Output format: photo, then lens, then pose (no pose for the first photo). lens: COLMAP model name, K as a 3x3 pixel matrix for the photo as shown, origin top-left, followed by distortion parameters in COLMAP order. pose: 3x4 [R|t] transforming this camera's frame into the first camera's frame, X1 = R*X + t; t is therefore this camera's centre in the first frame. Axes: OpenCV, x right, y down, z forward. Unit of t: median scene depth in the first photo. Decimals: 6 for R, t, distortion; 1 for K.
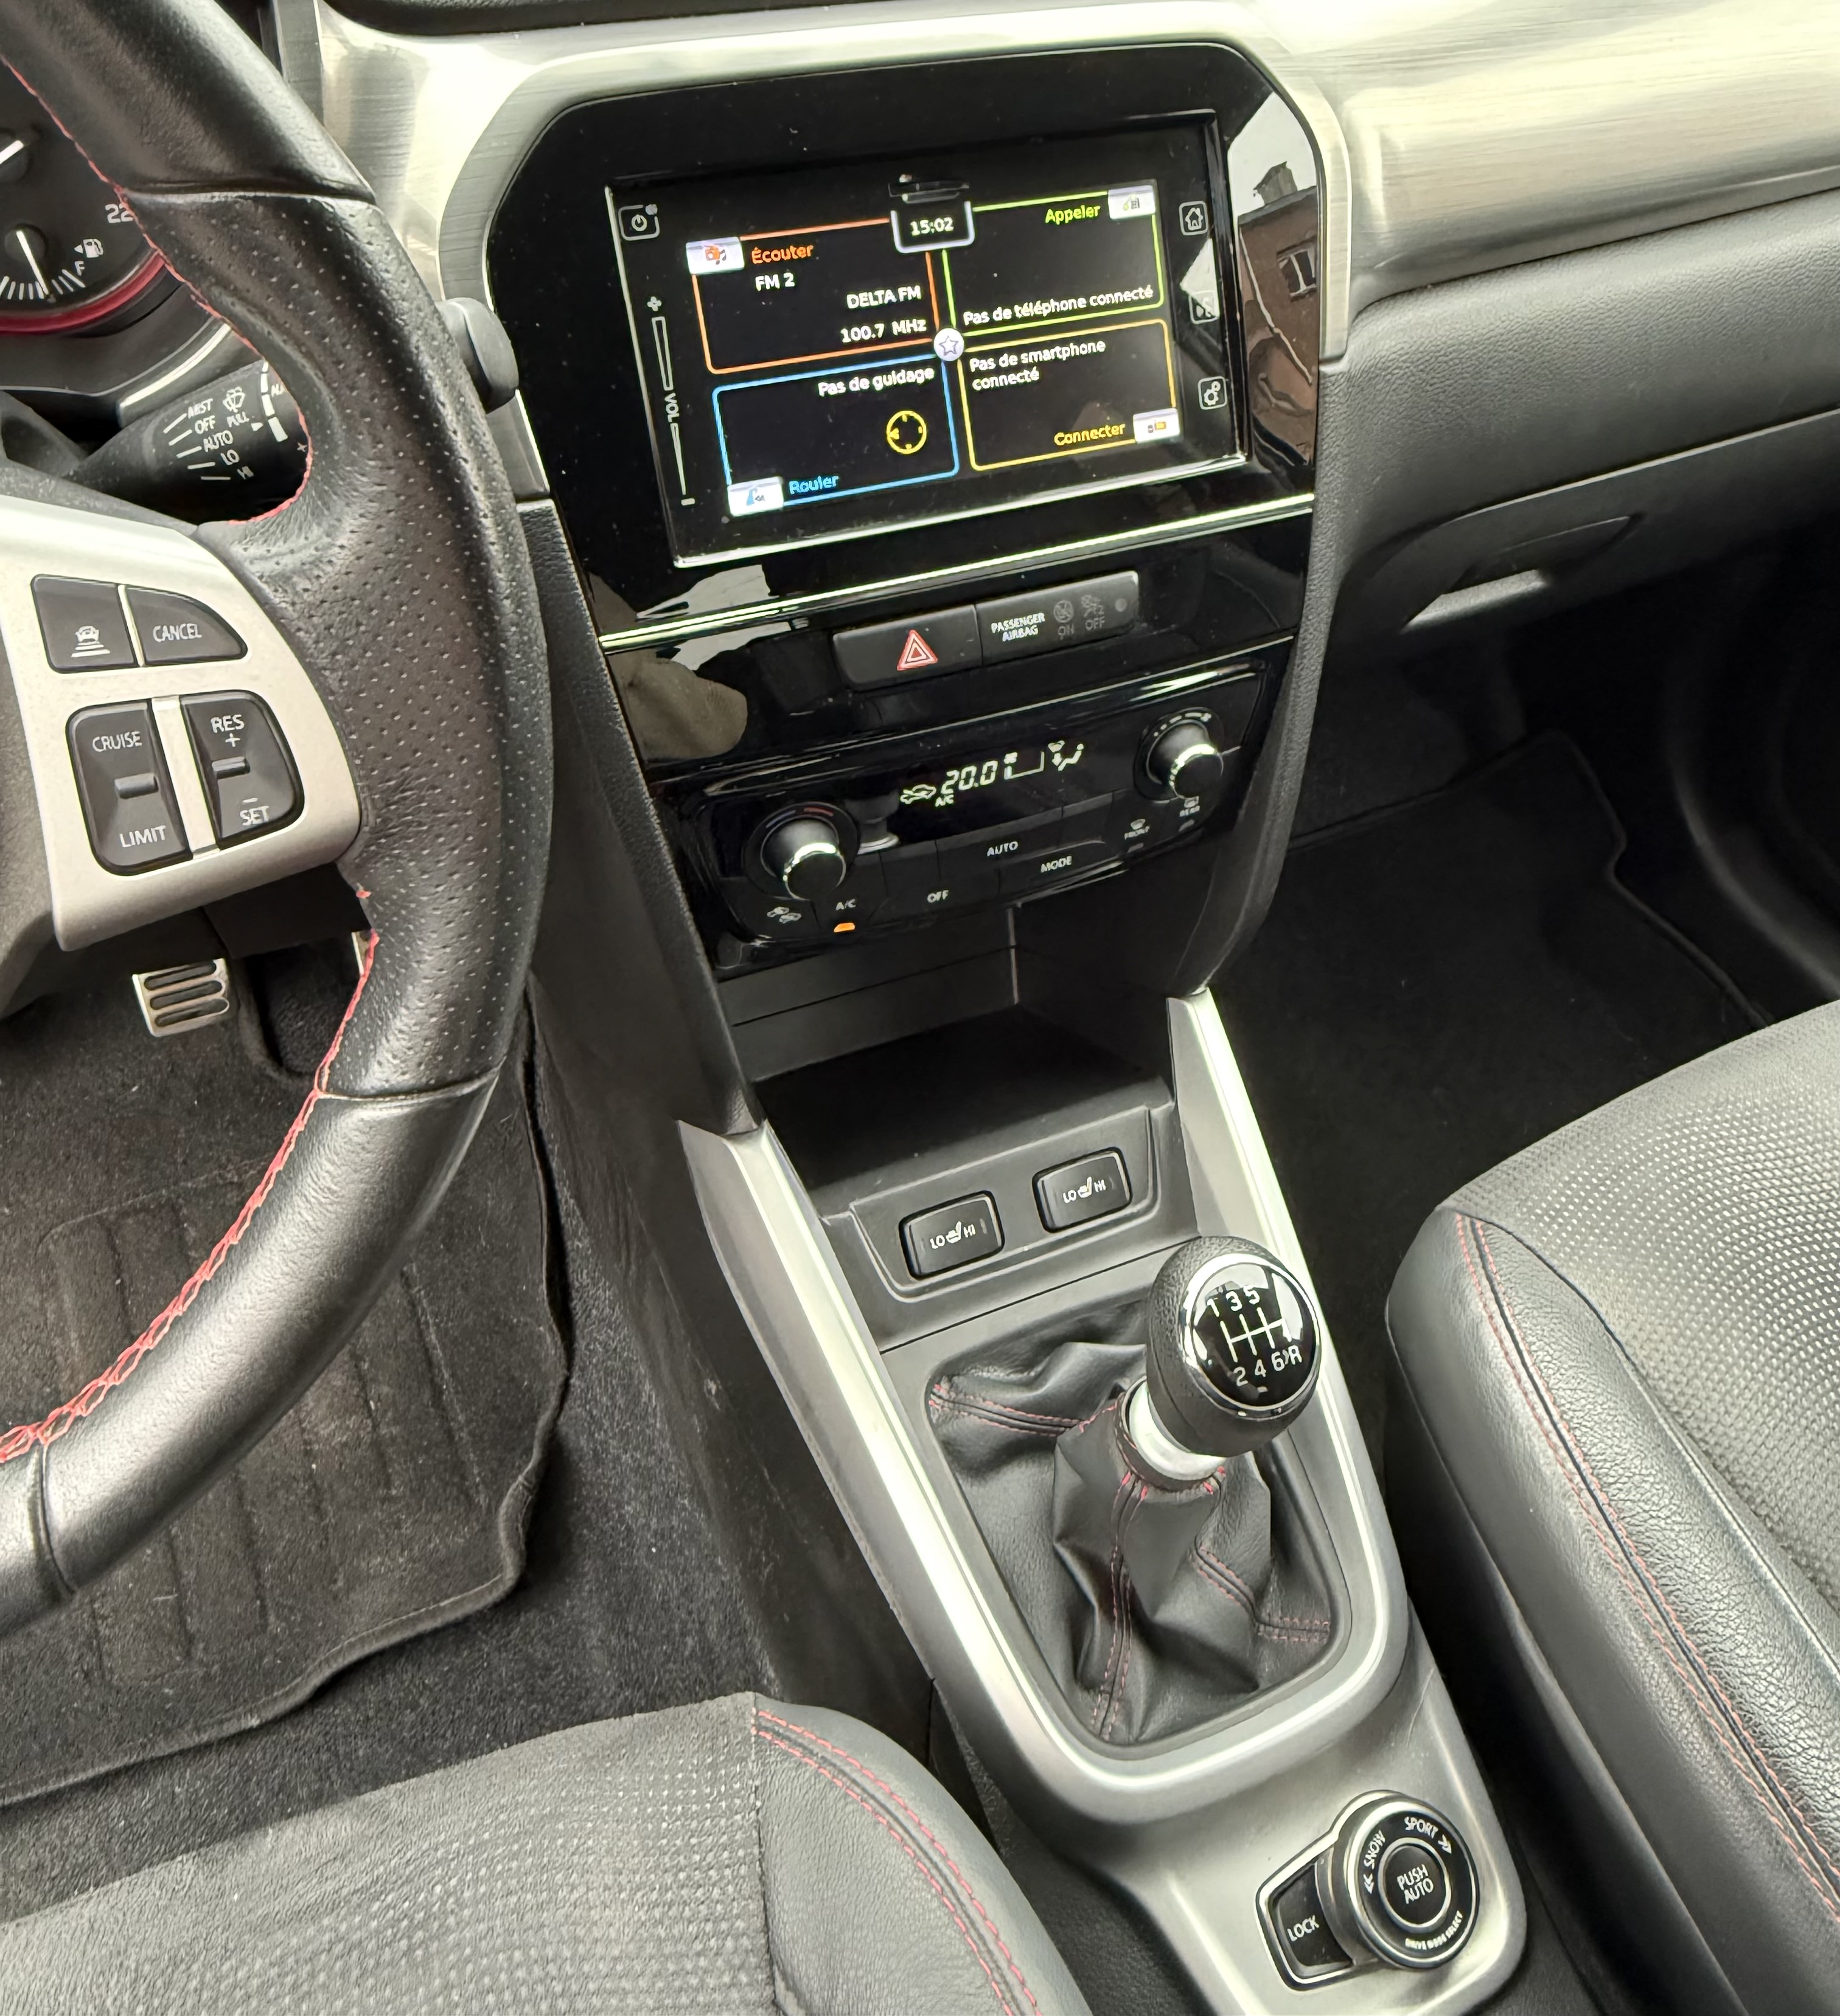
lens RADIAL K [[1696.7, 0, 930.4], [0, 1696.7, 739.3], [0, 0, 1]] dist [0.000289, -0.007205]
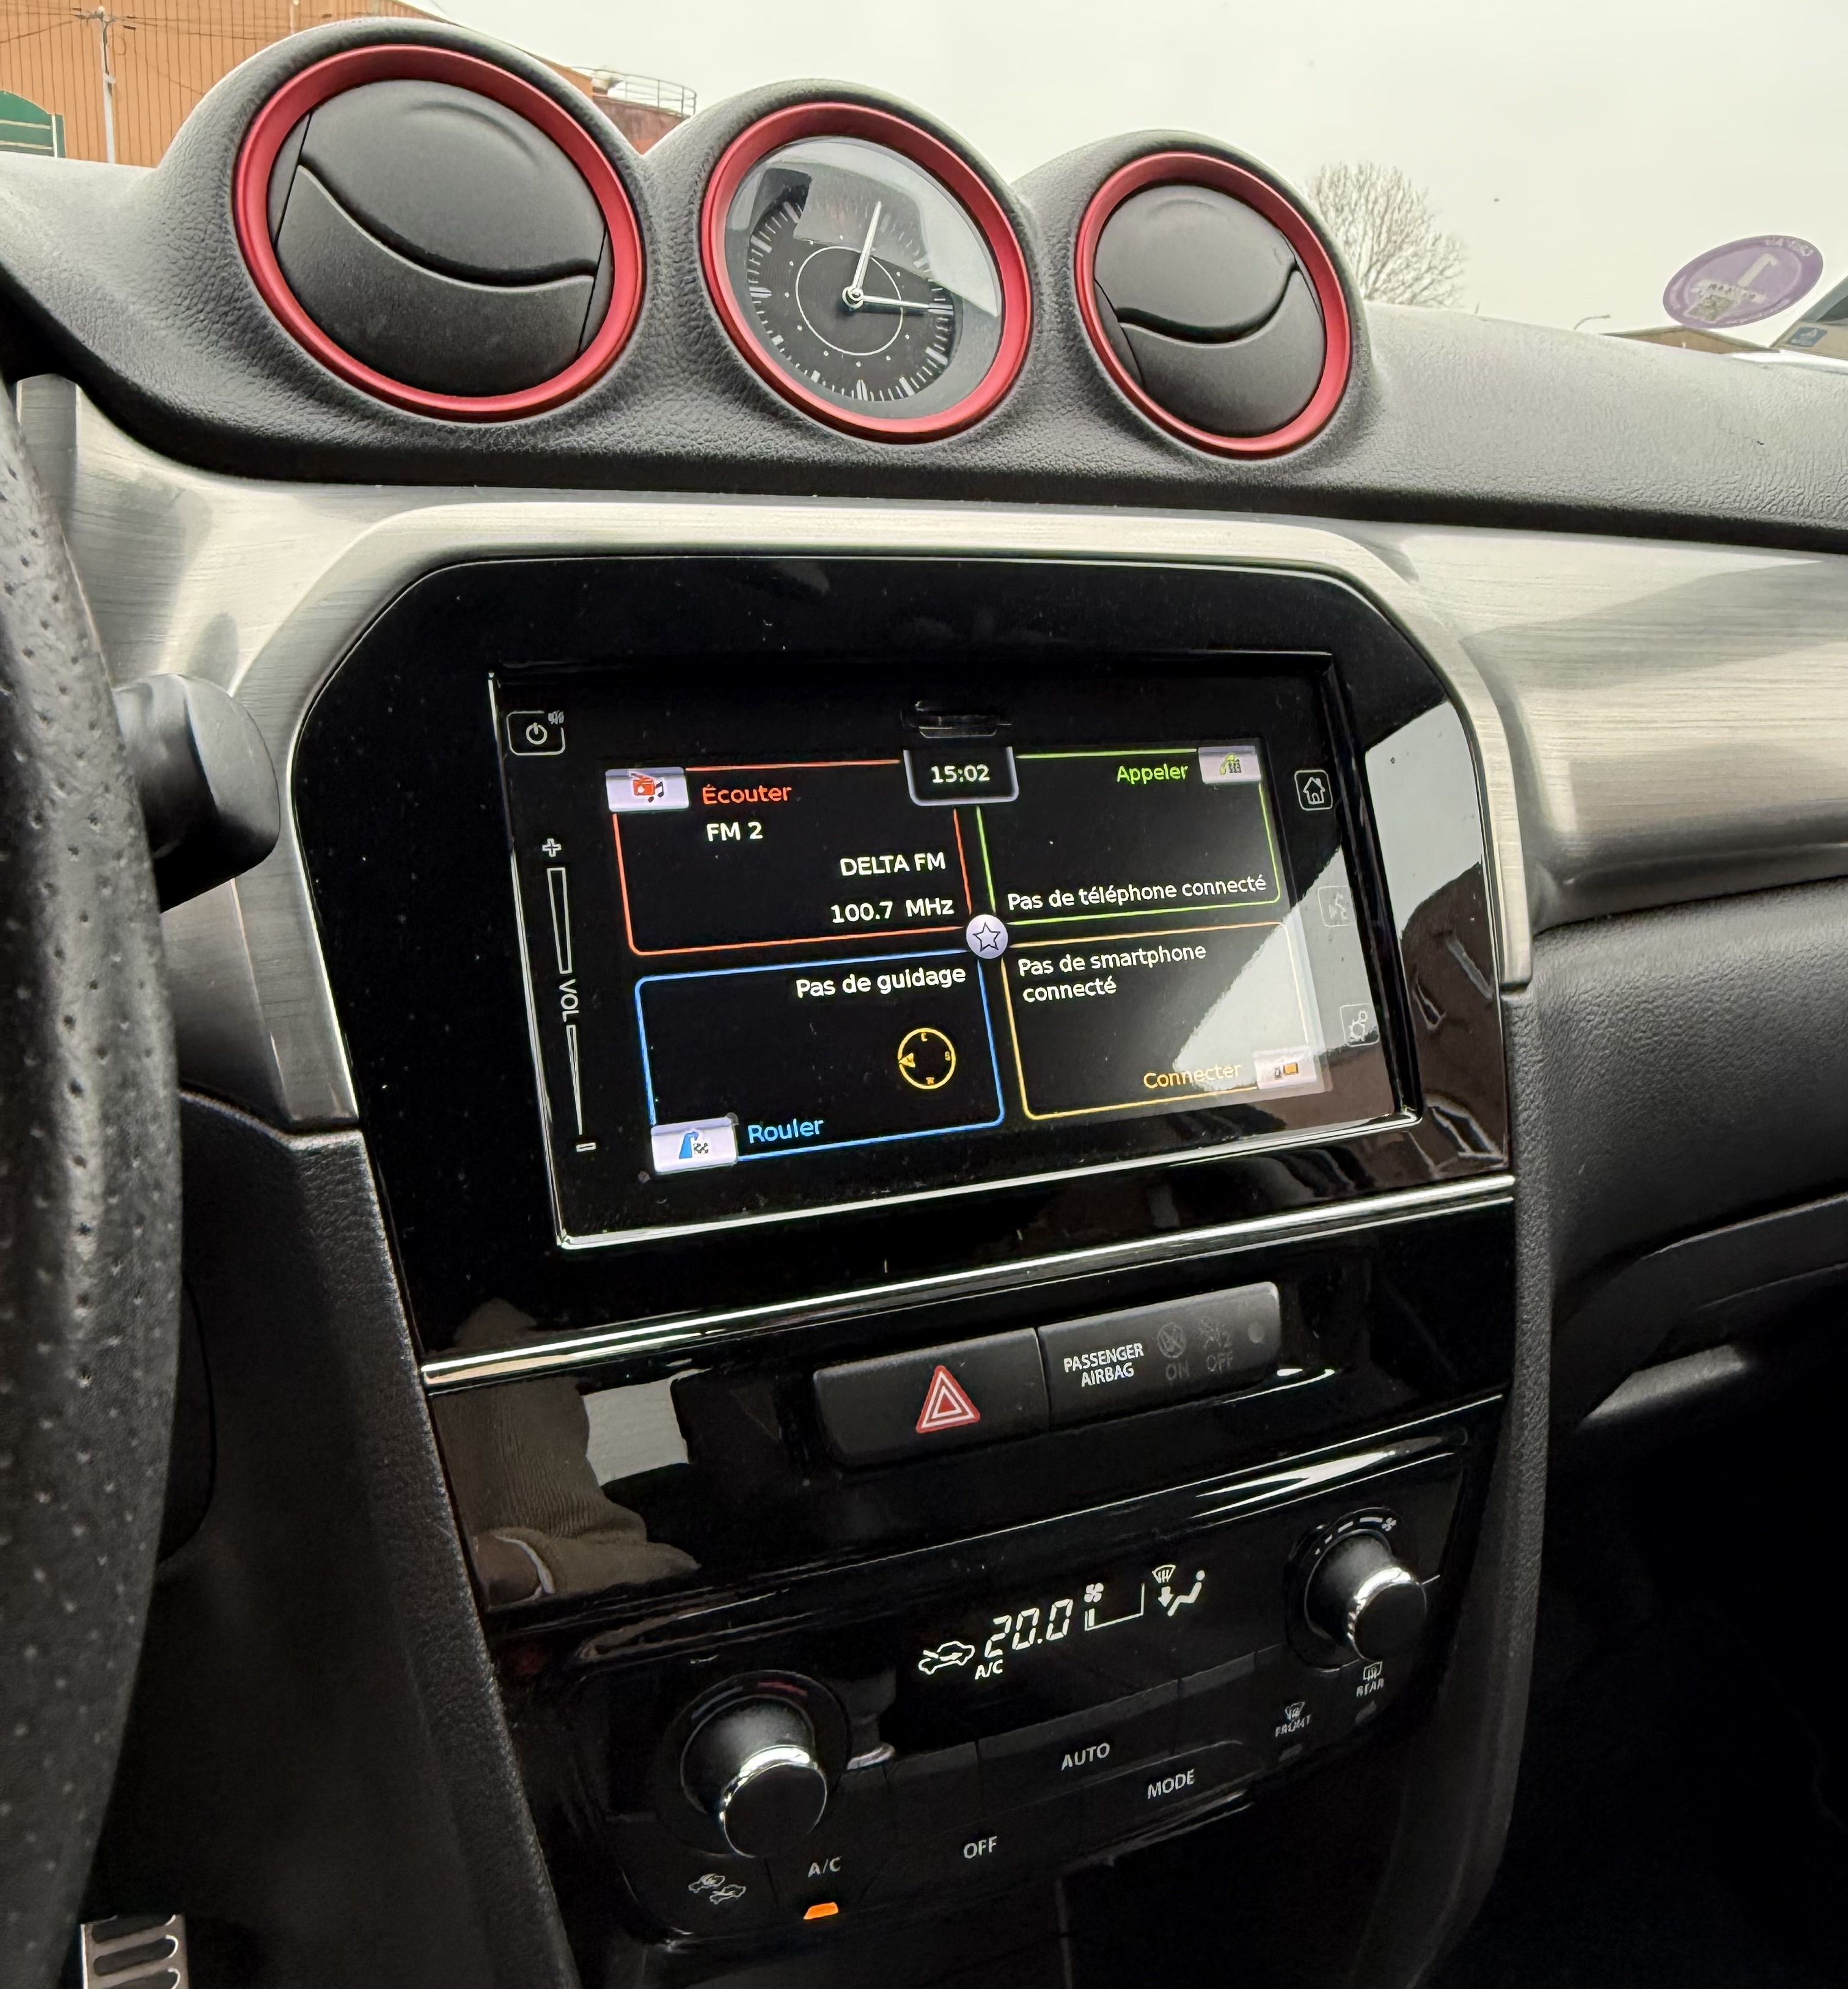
lens RADIAL K [[1732.3, 0, 929.9], [0, 1732.3, 944.7], [0, 0, 1]] dist [0.005172, -0.012728]
pose [[0.999469, -0.003762, 0.032356, -0.033640], [0.015878, 0.923572, -0.383096, 0.035768], [-0.028442, 0.383406, 0.923142, 0.350090]]
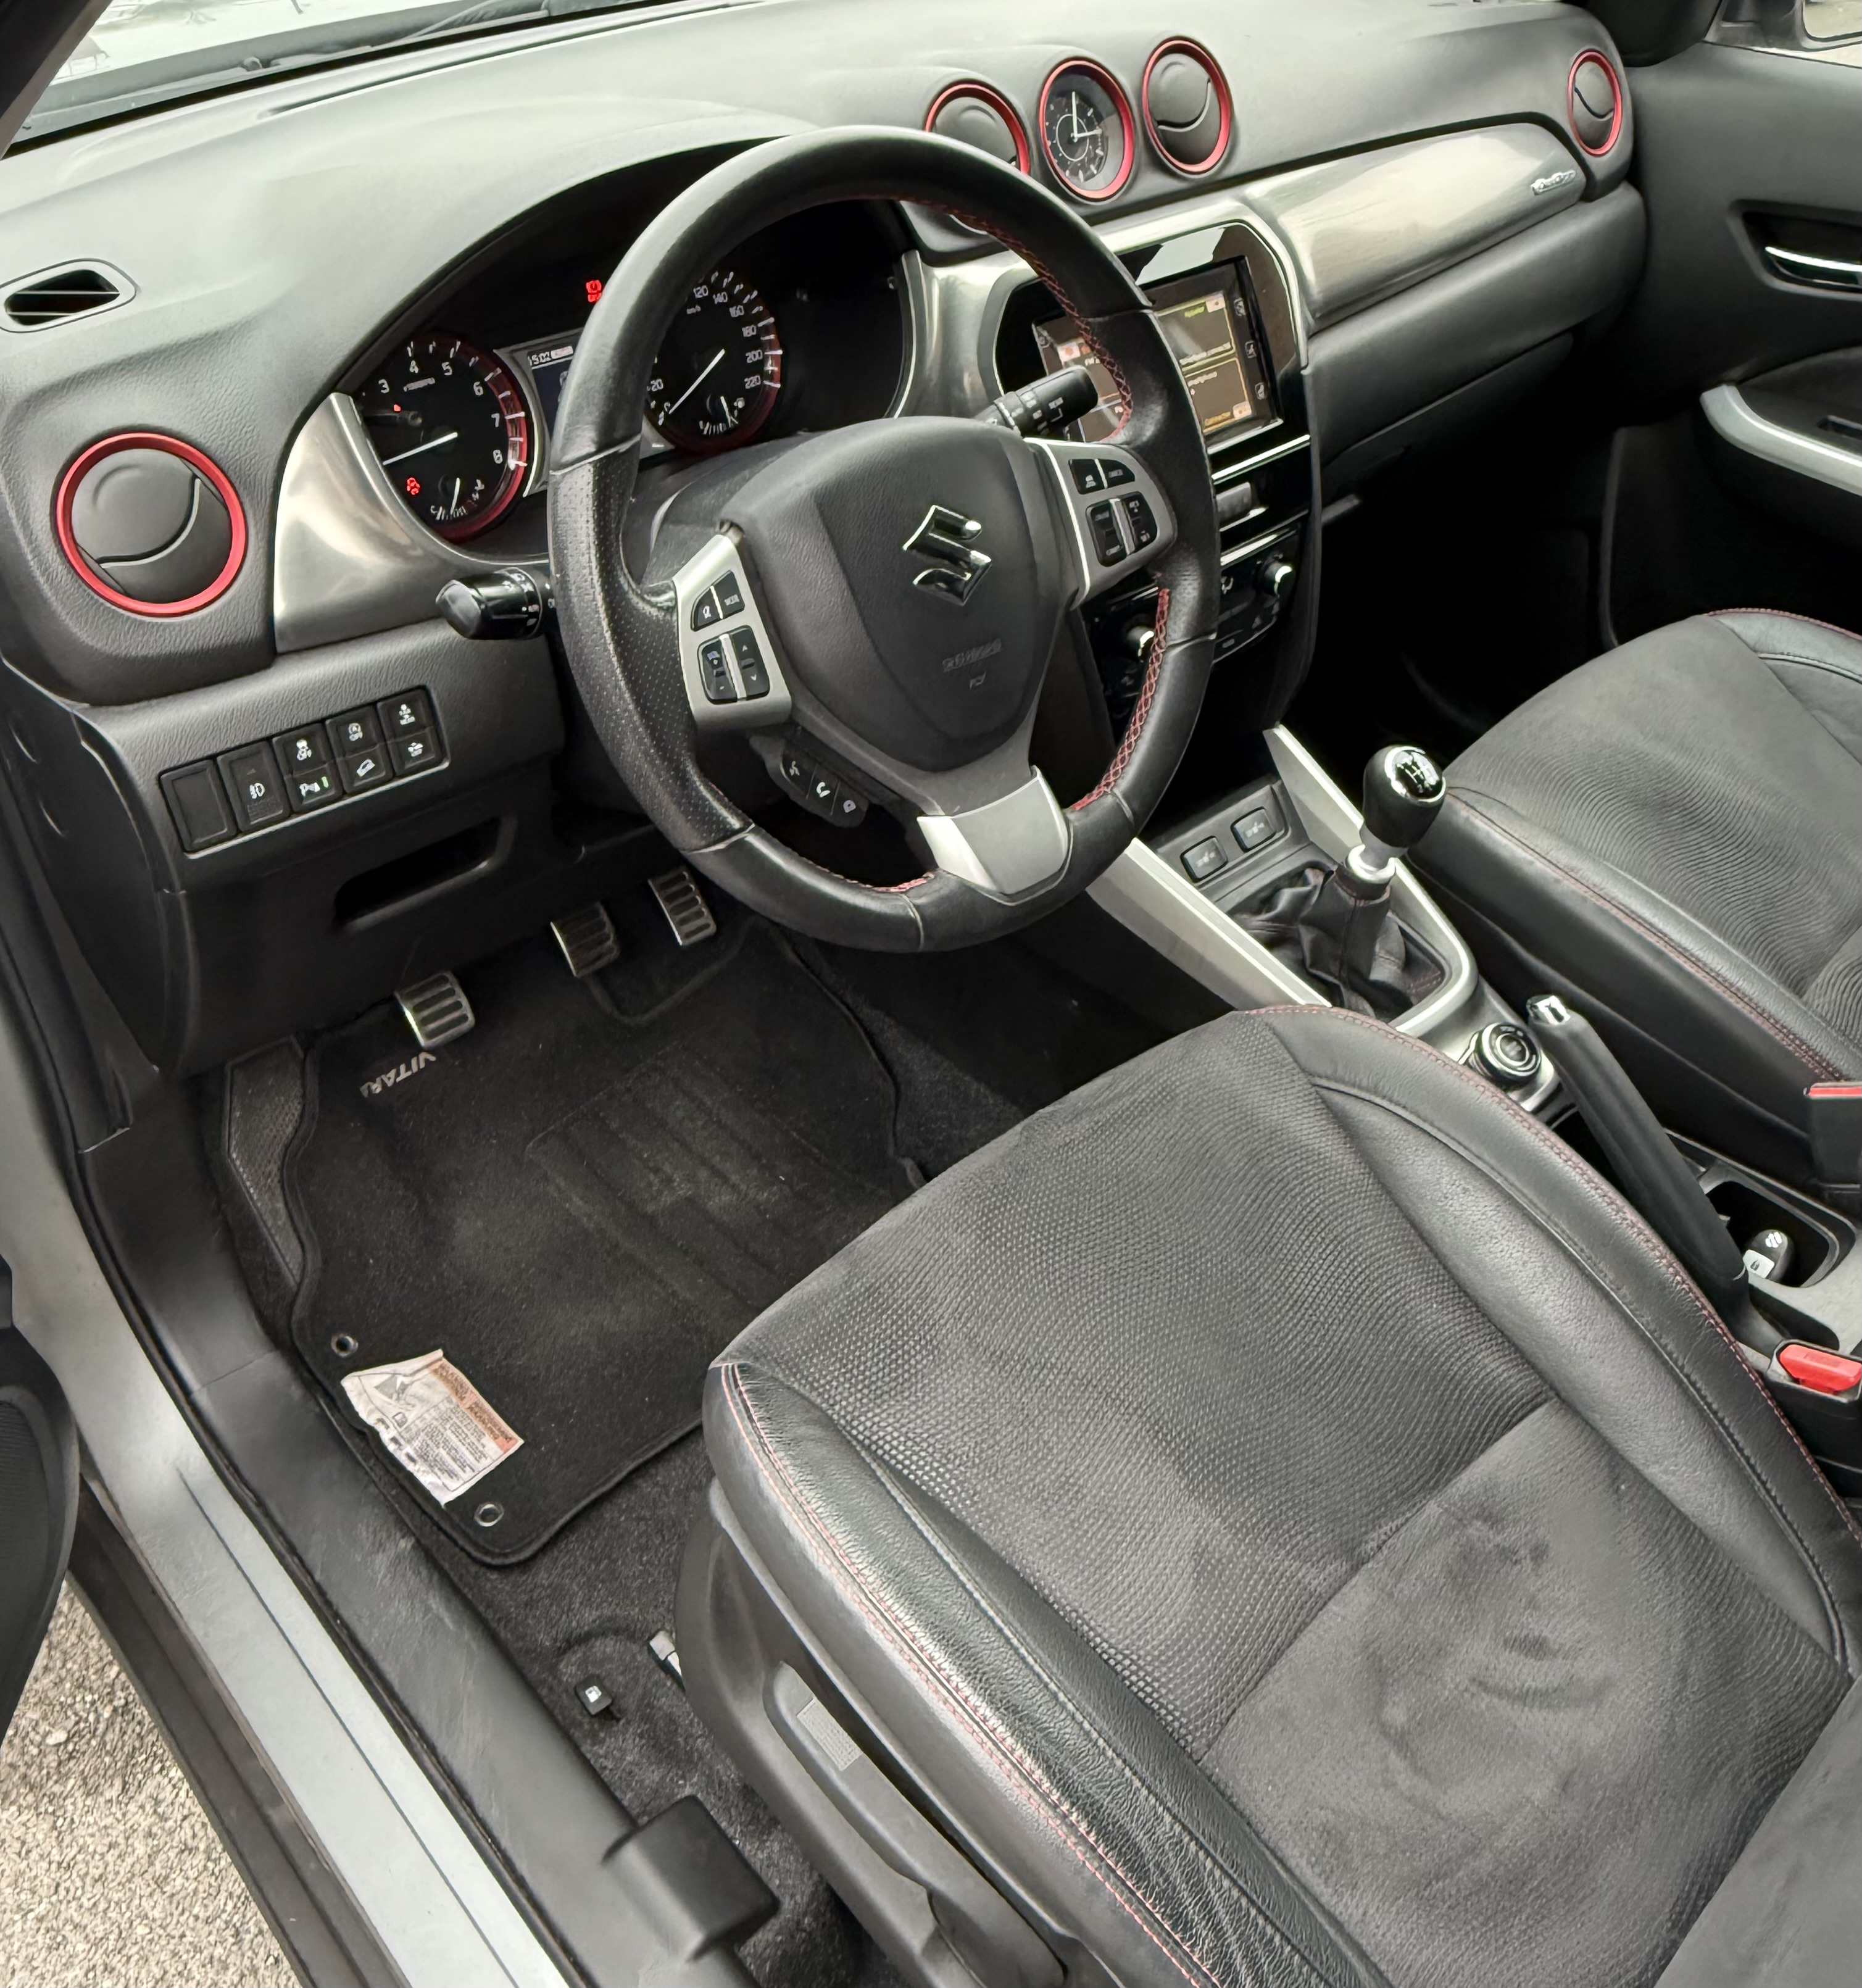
lens RADIAL K [[1731.6, 0, 936.9], [0, 1731.6, 944.2], [0, 0, 1]] dist [0.005172, -0.012728]
pose [[0.943426, -0.231578, 0.237316, -0.885837], [0.231399, 0.972426, 0.029010, 0.304655], [-0.237490, 0.027546, 0.970999, -0.951736]]
